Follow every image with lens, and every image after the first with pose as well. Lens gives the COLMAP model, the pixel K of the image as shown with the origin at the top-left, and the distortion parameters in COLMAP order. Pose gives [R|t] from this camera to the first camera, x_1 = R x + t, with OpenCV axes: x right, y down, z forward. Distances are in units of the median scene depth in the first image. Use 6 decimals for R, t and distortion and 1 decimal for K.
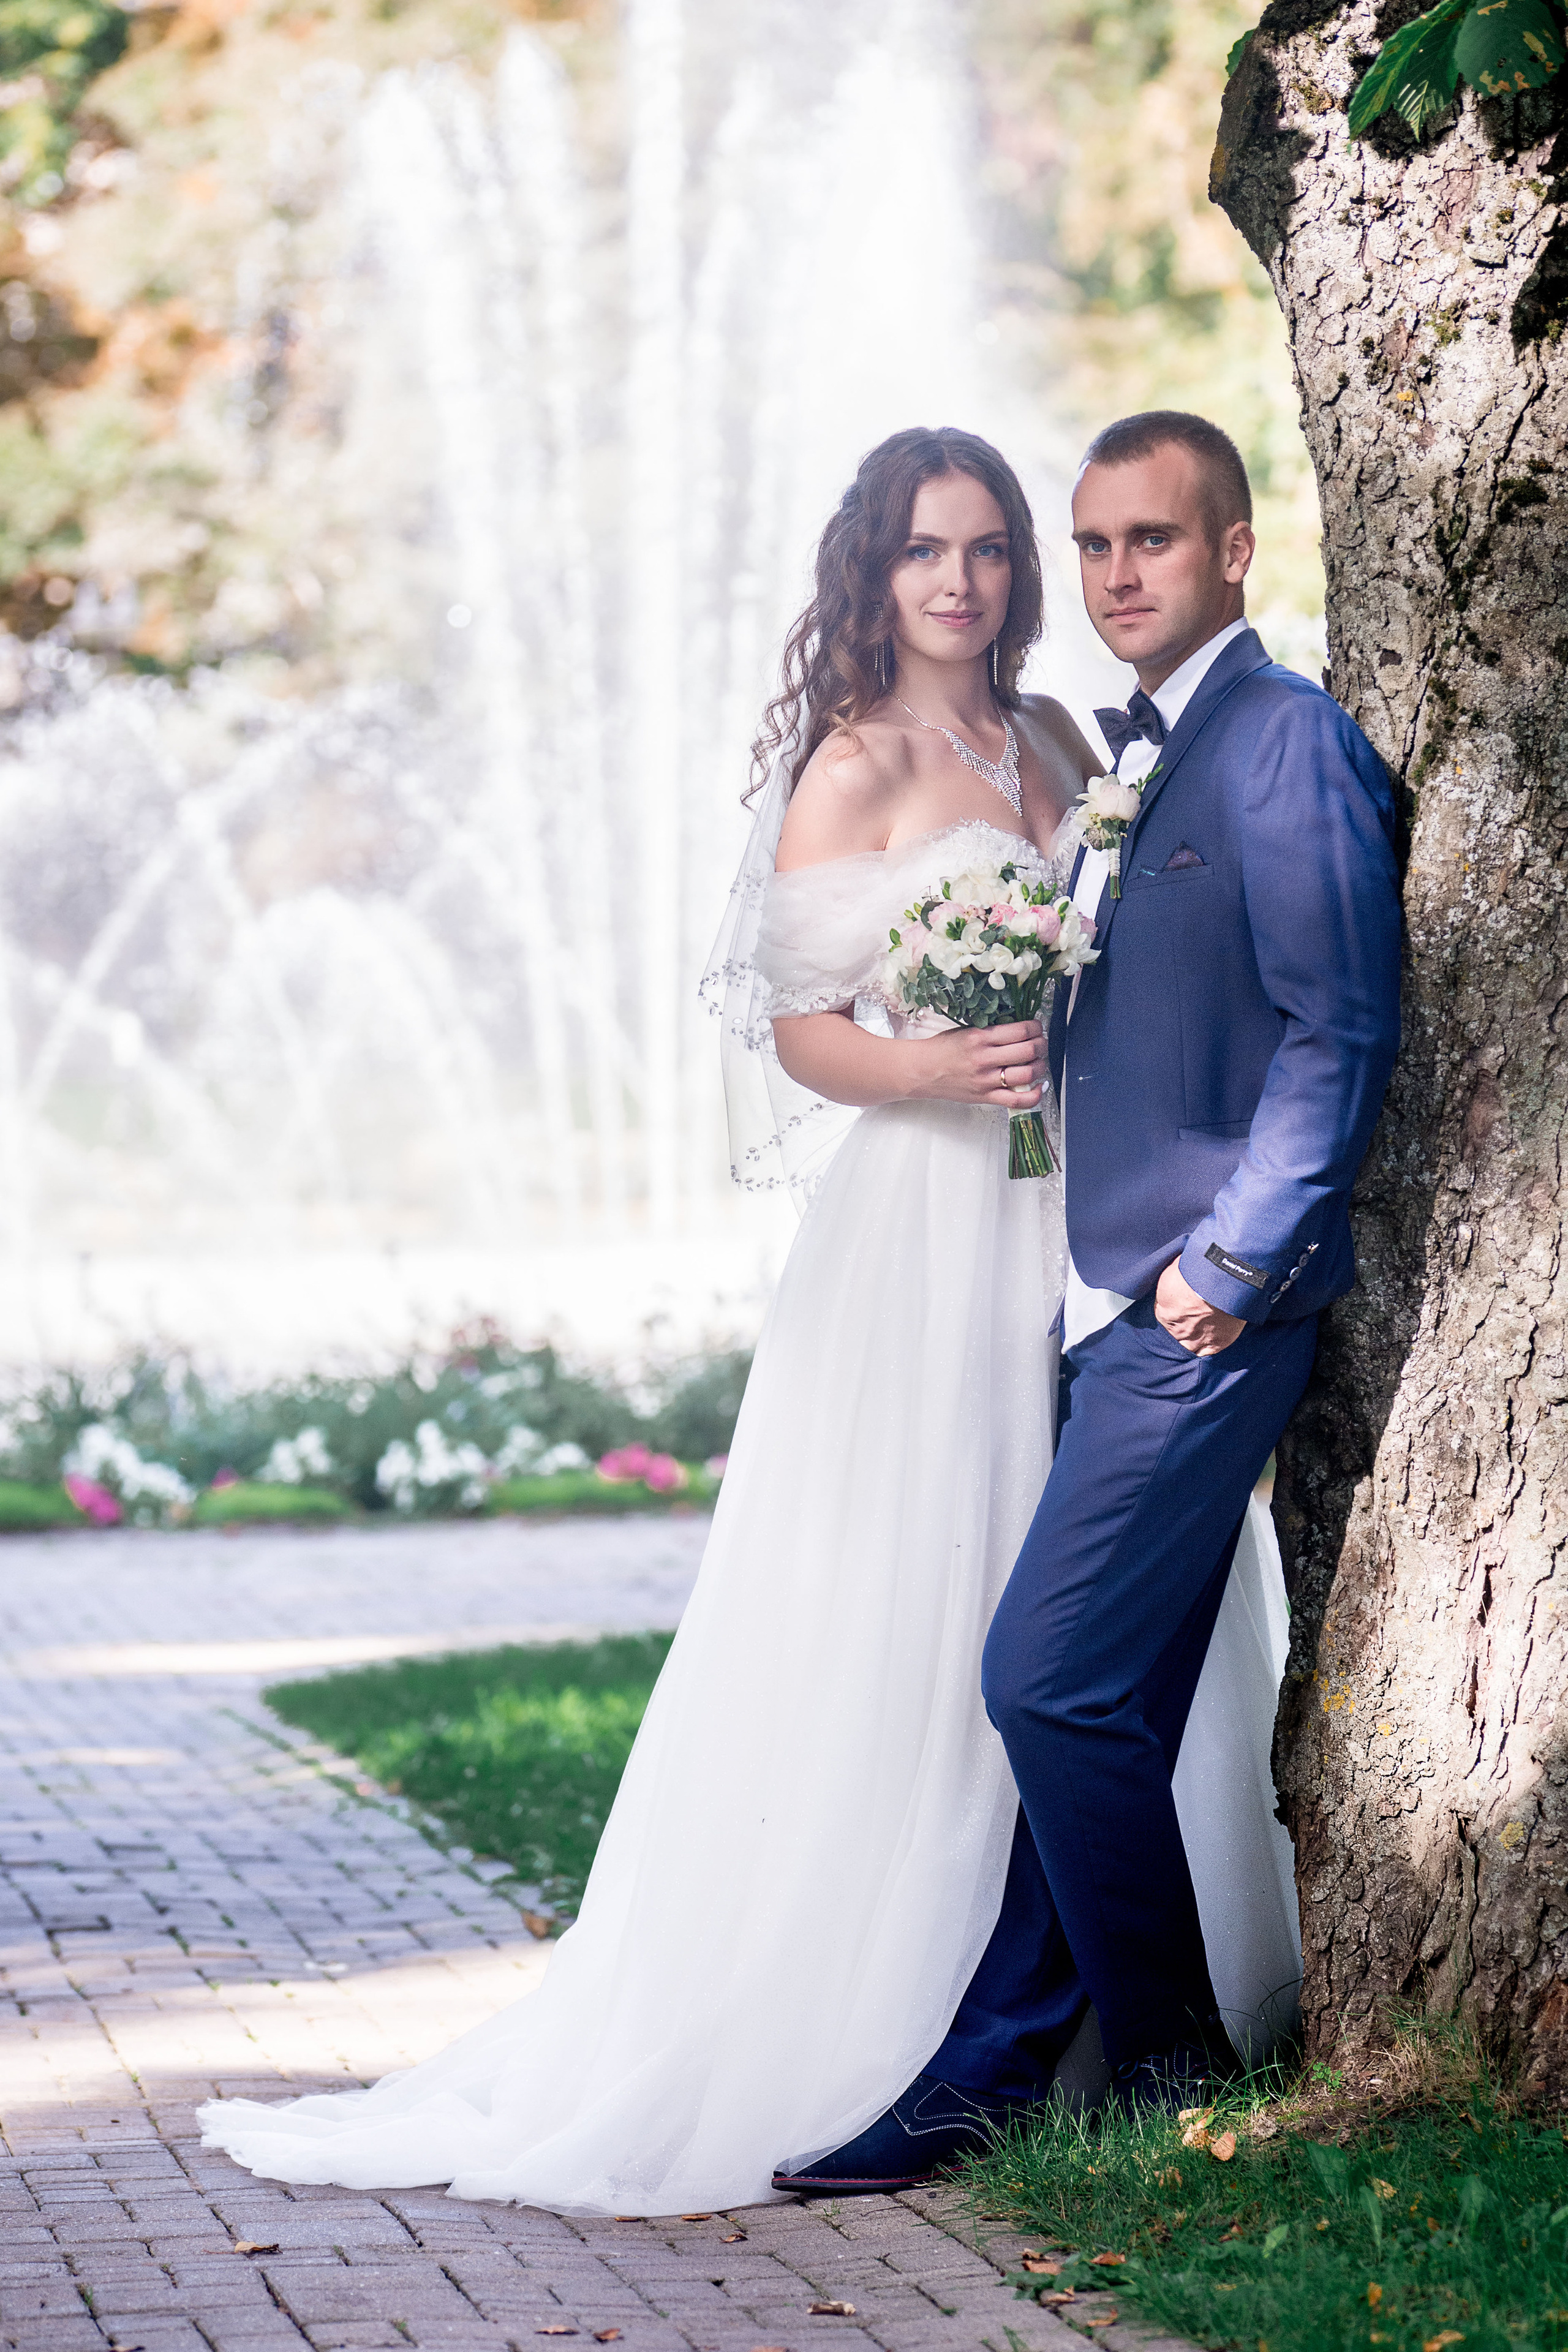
lens RADIAL K [[10192.1, 0, 784.0], [0, 10192.1, 1176.0], [0, 0, 1]] dist [-0.178344, -4.564469]
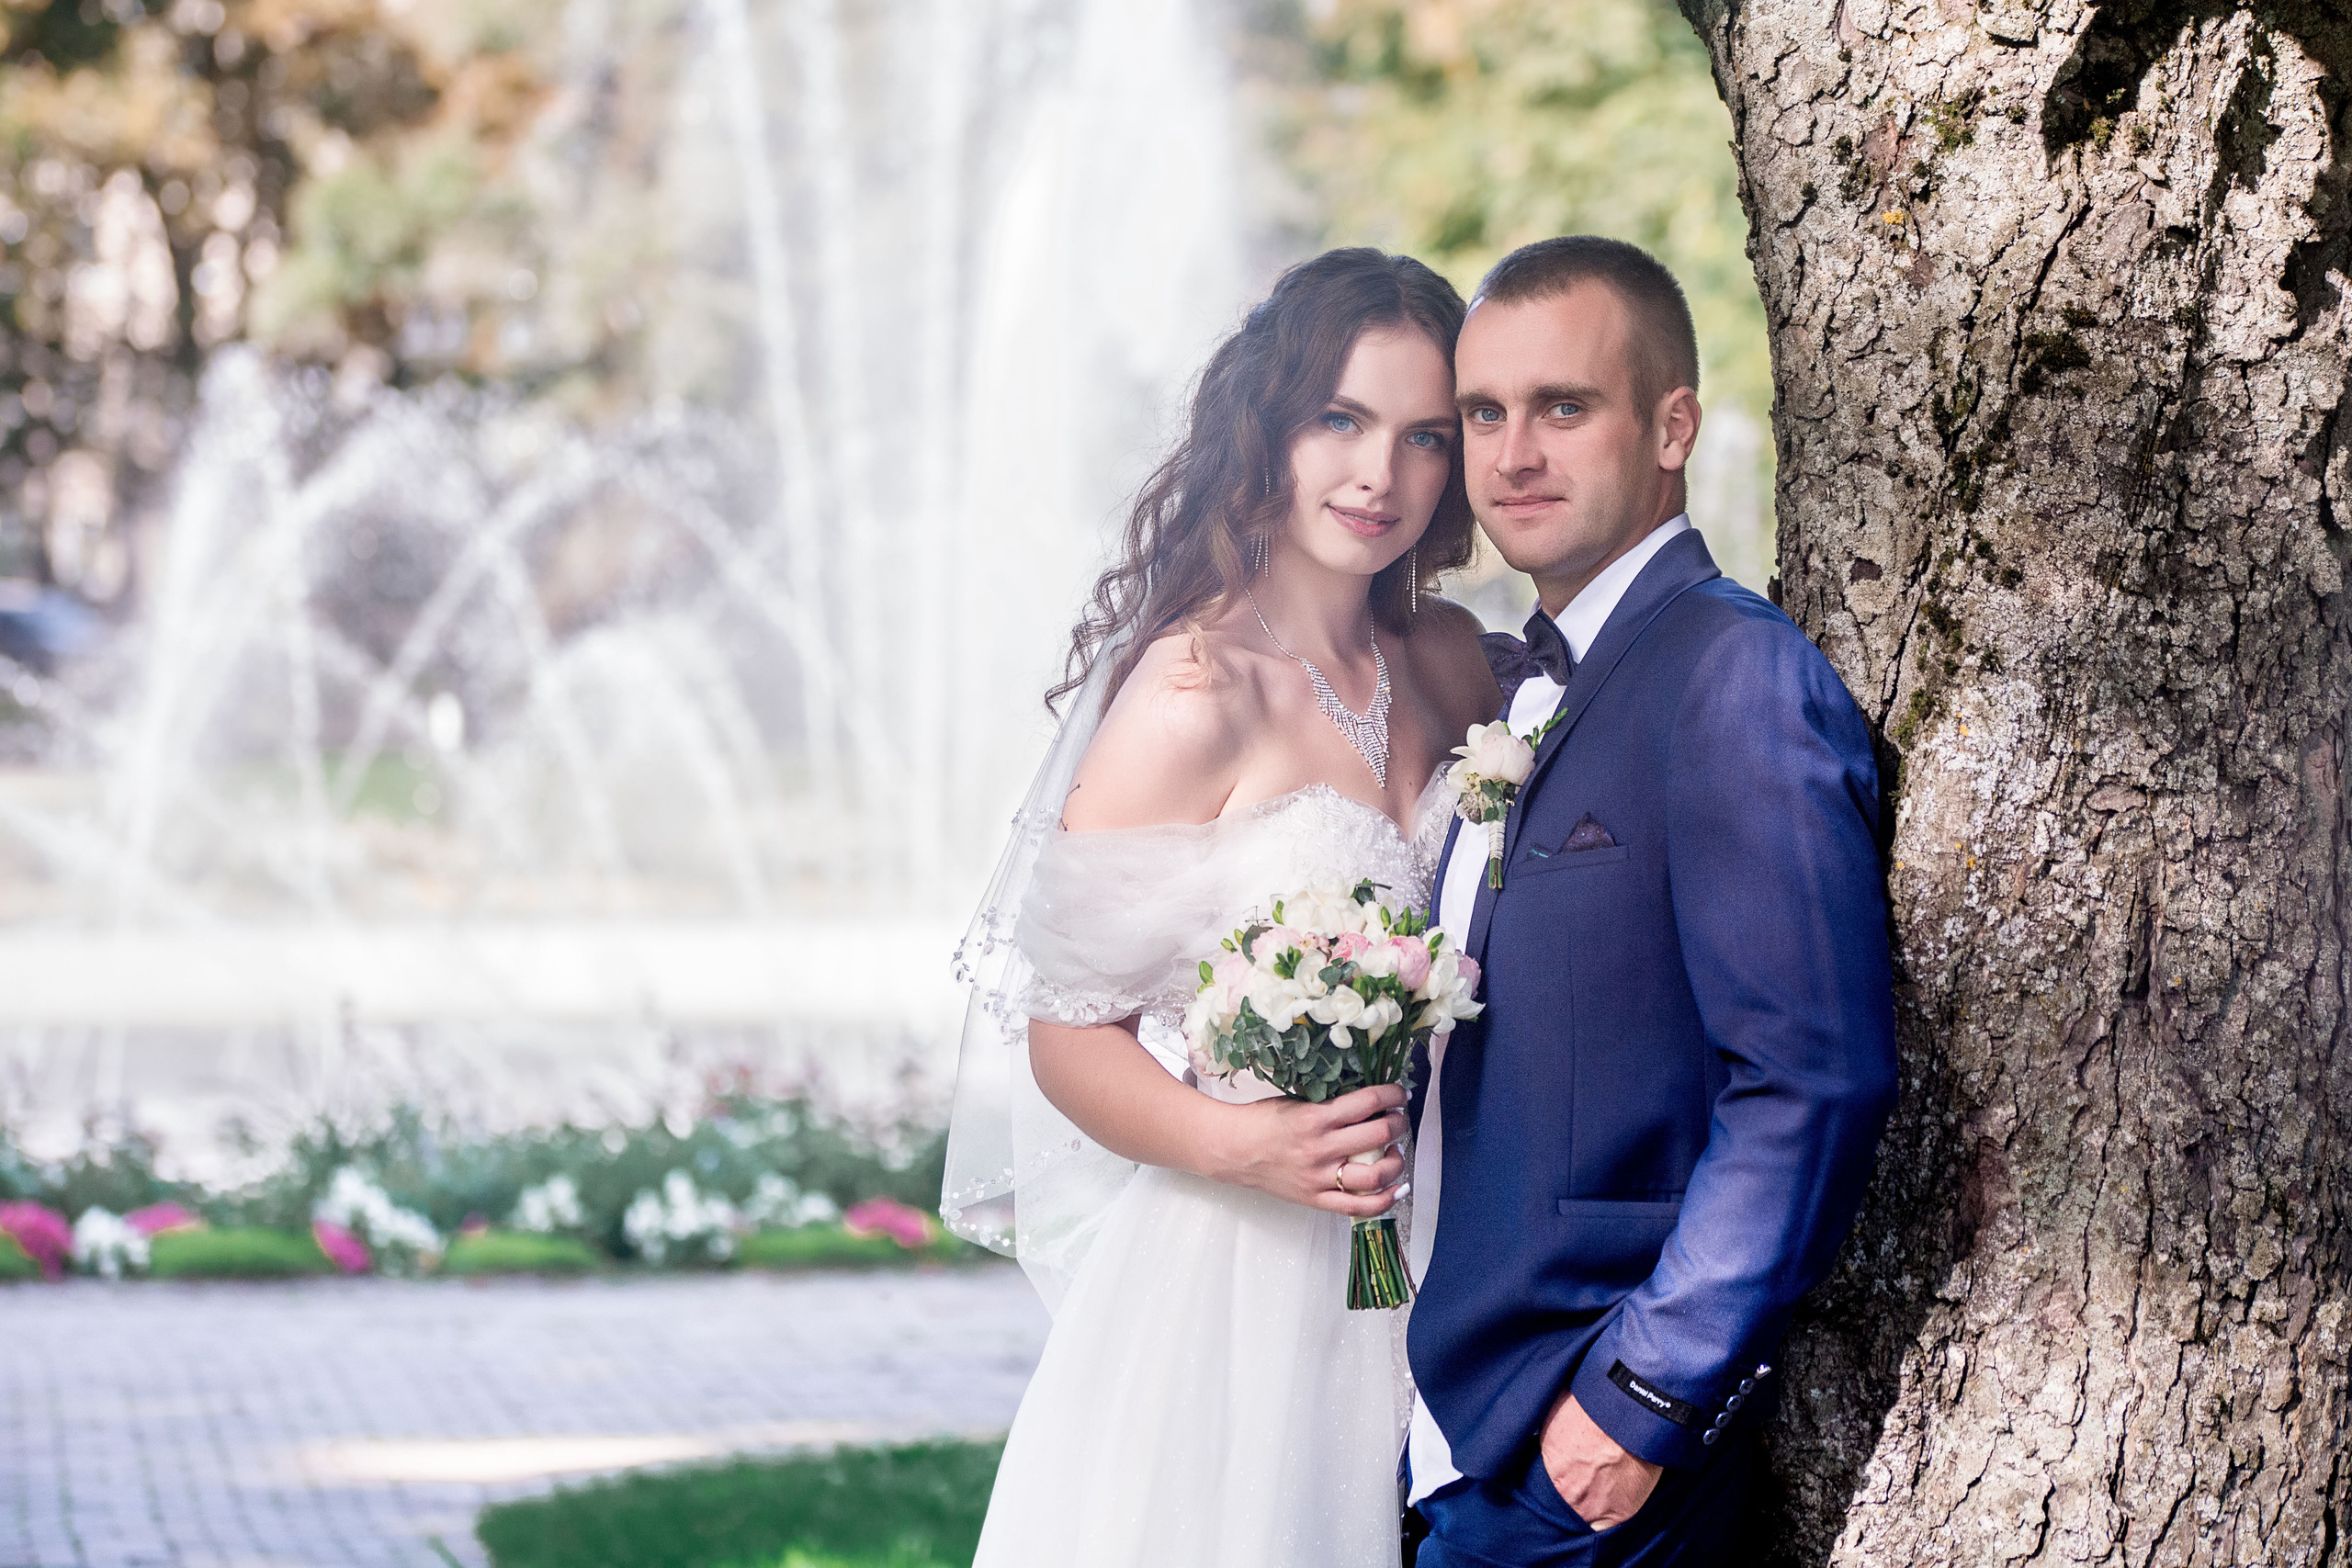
lens RADIAL K [[8995.8, 0, 1175.5], [0, 8995.8, 641.2], [0, 0, 1]] dist [-0.132910, 1.418852]
pose [[0.999632, 0.022936, 0.014471, -0.000070], [-0.022609, 0.999494, -0.022393, -0.030200], [-0.014977, 0.022058, 0.999645, 0.349557]]
